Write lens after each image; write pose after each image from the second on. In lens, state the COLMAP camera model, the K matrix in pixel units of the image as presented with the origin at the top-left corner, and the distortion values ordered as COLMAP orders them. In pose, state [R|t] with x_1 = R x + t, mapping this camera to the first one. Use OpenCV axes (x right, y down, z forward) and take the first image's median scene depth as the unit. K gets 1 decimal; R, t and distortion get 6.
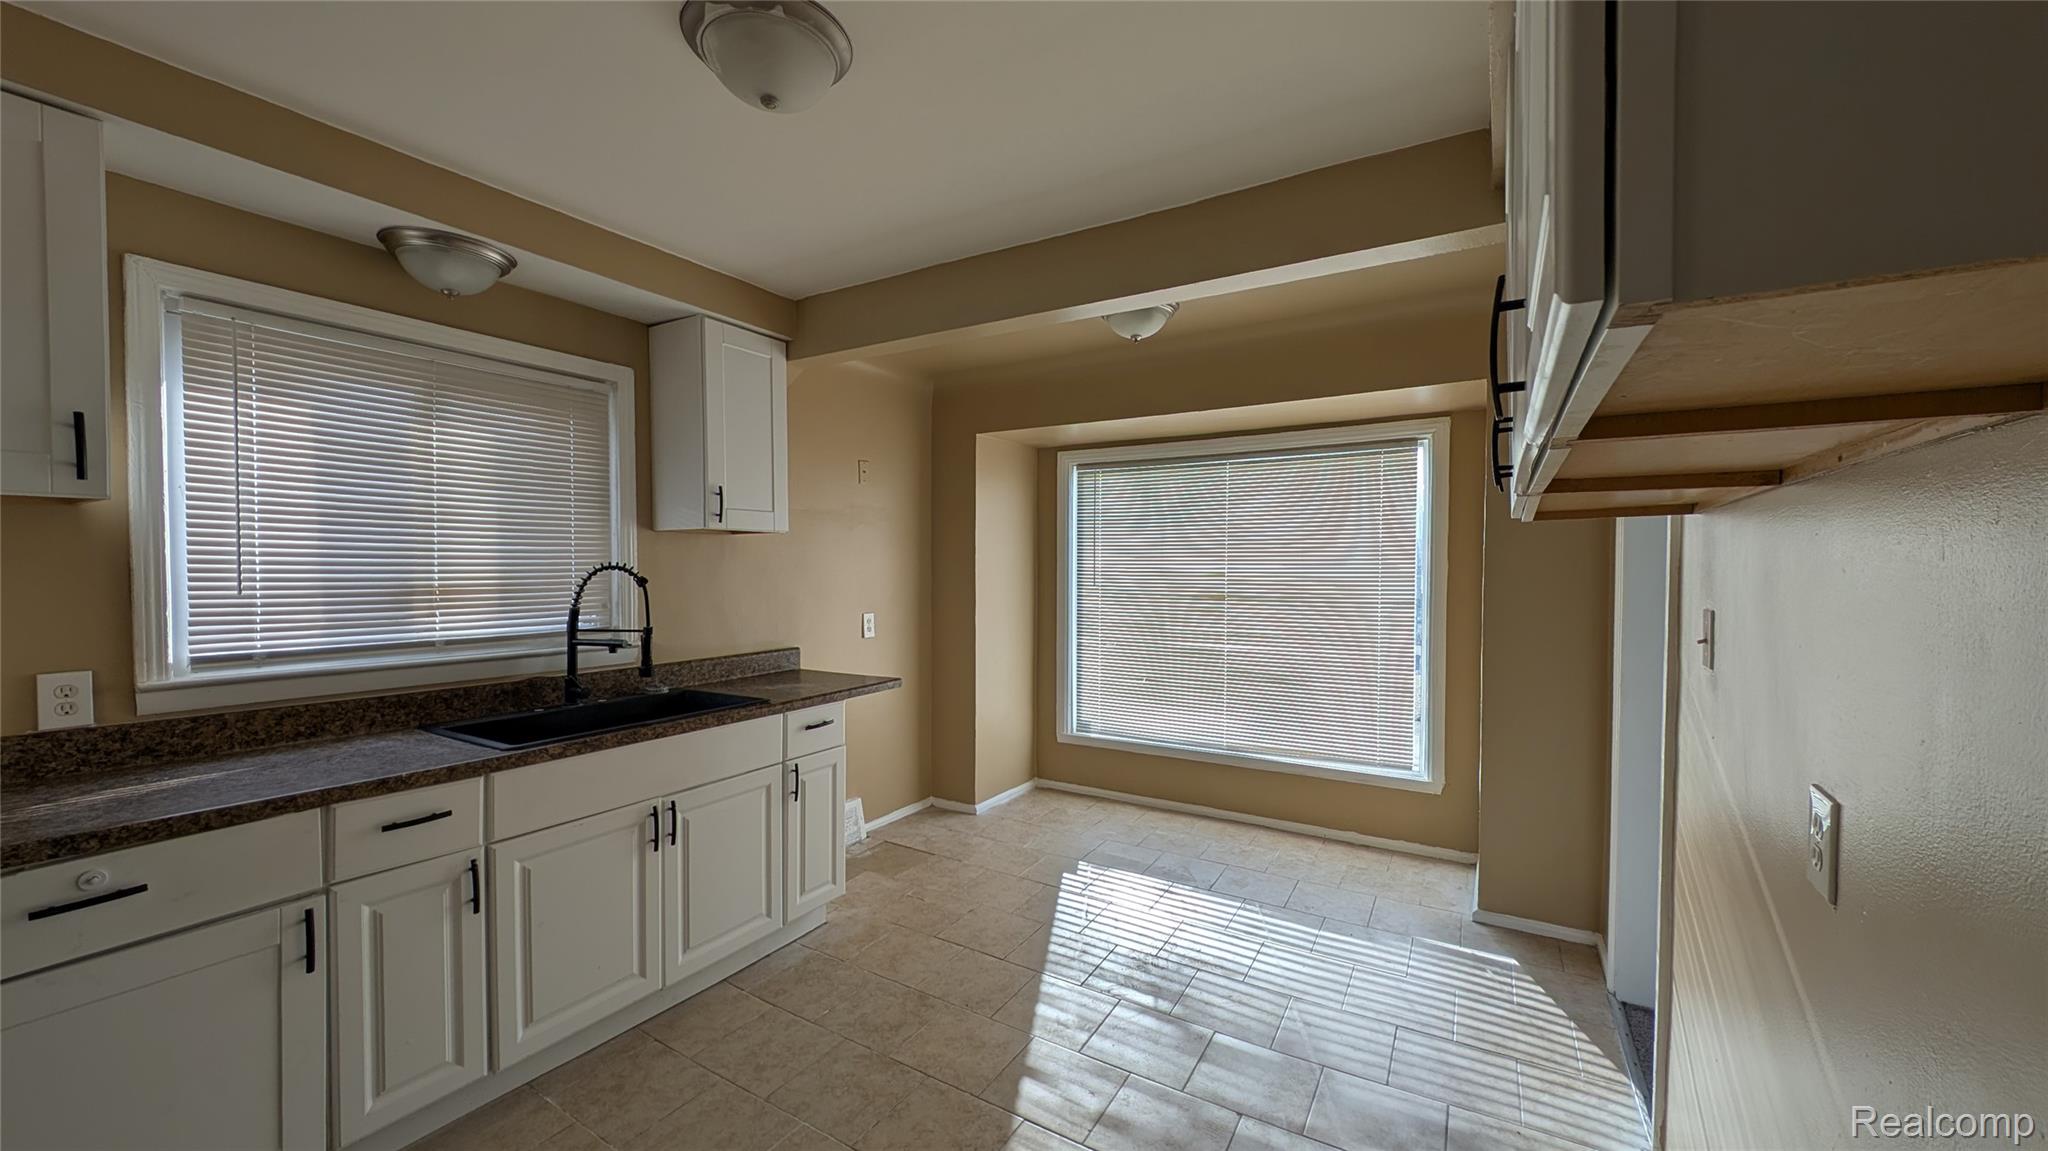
lens RADIAL K [[759.7, 0, 1017.2], [0, 759.7, 576.9], [0, 0, 1]] dist [0.002638, 0.000109]
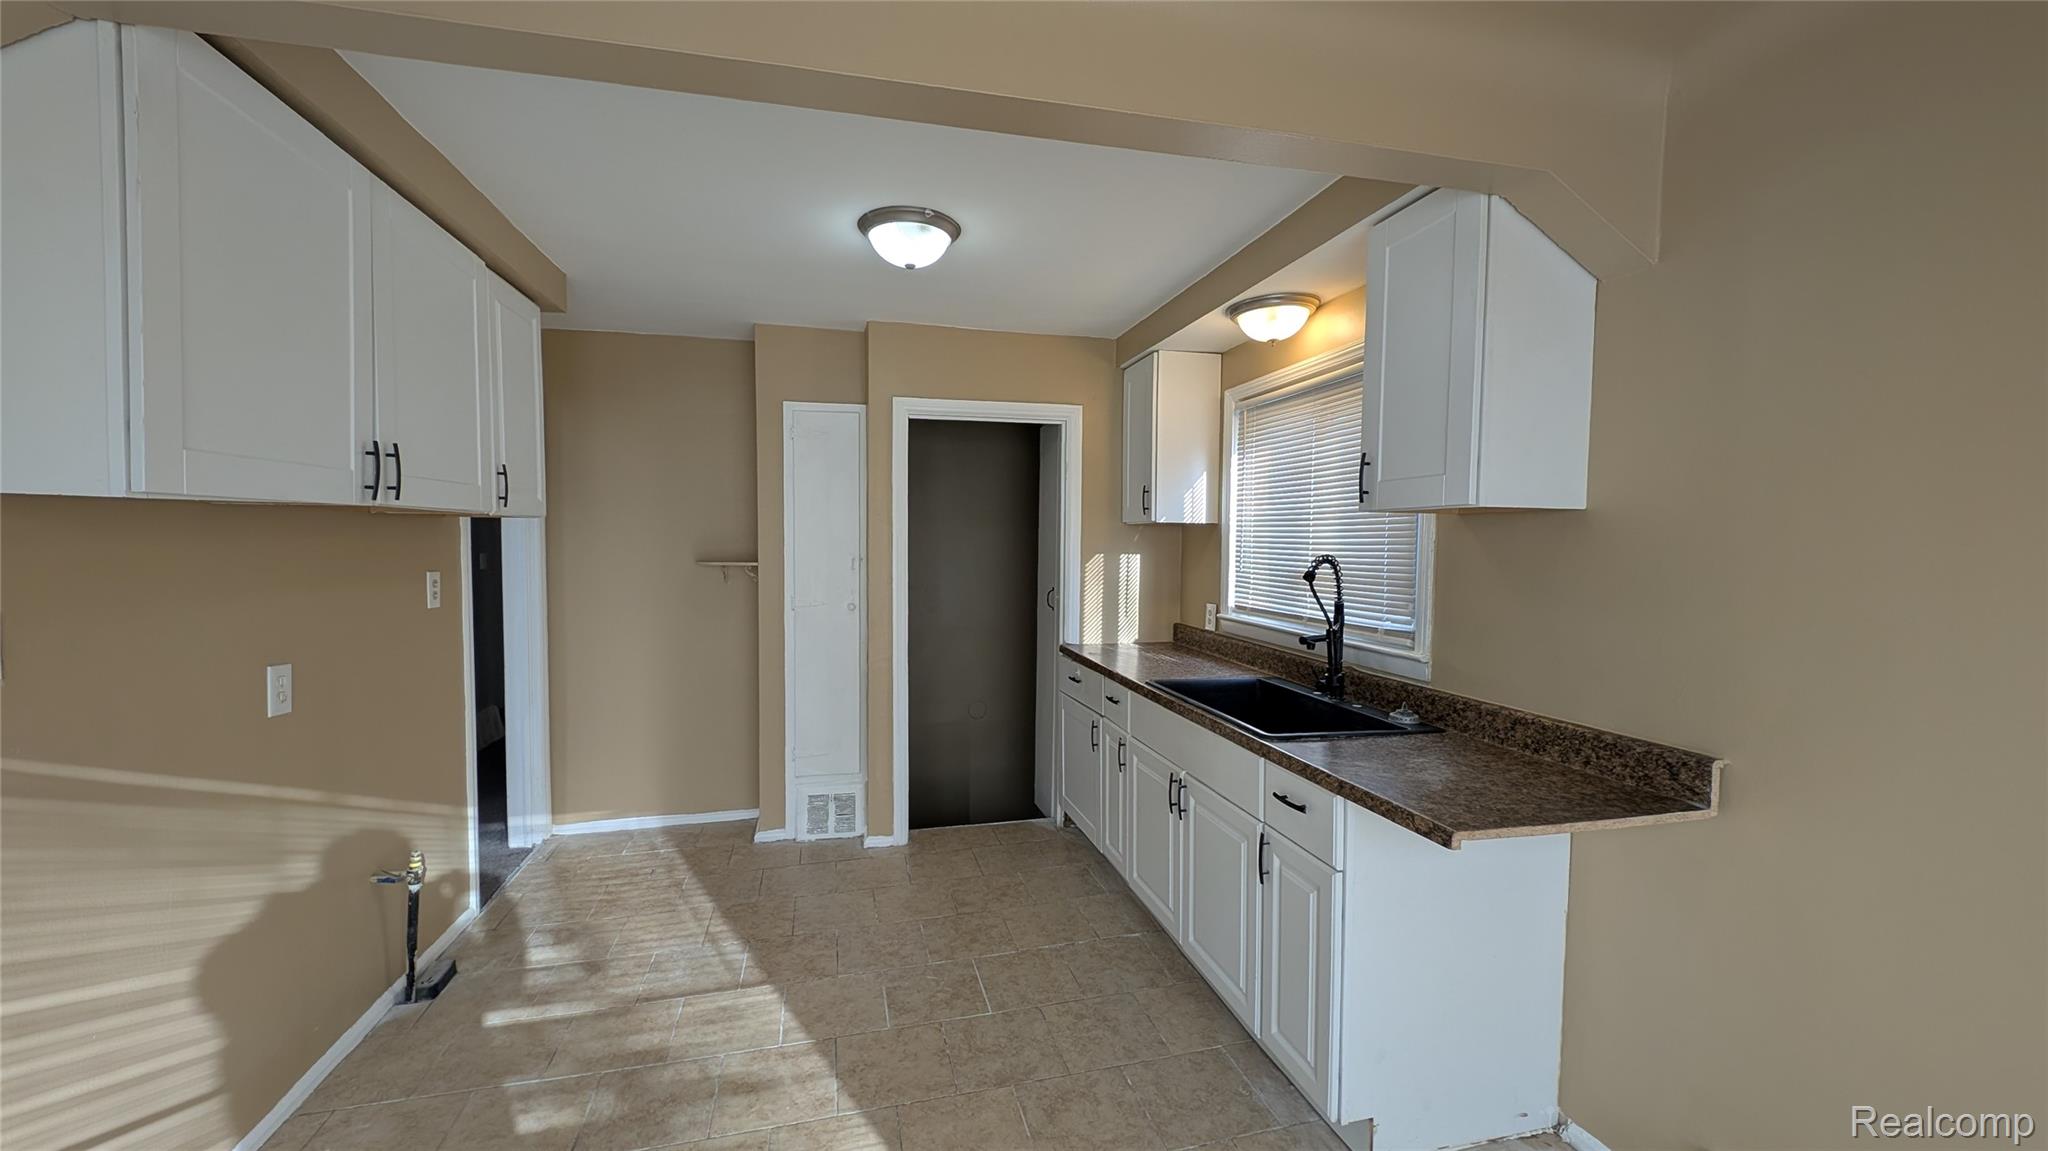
lens RADIAL K [[759.7, 0, 1019.5], [0, 759.7, 571.9], [0, 0, 1]] dist [0.002638, 0.000109]
pose [[-0.709601, 0.021299, -0.704282, 0.504680], [-0.020148, 0.998521, 0.050497, -0.048627], [0.704316, 0.050023, -0.708122, 1.763292]]
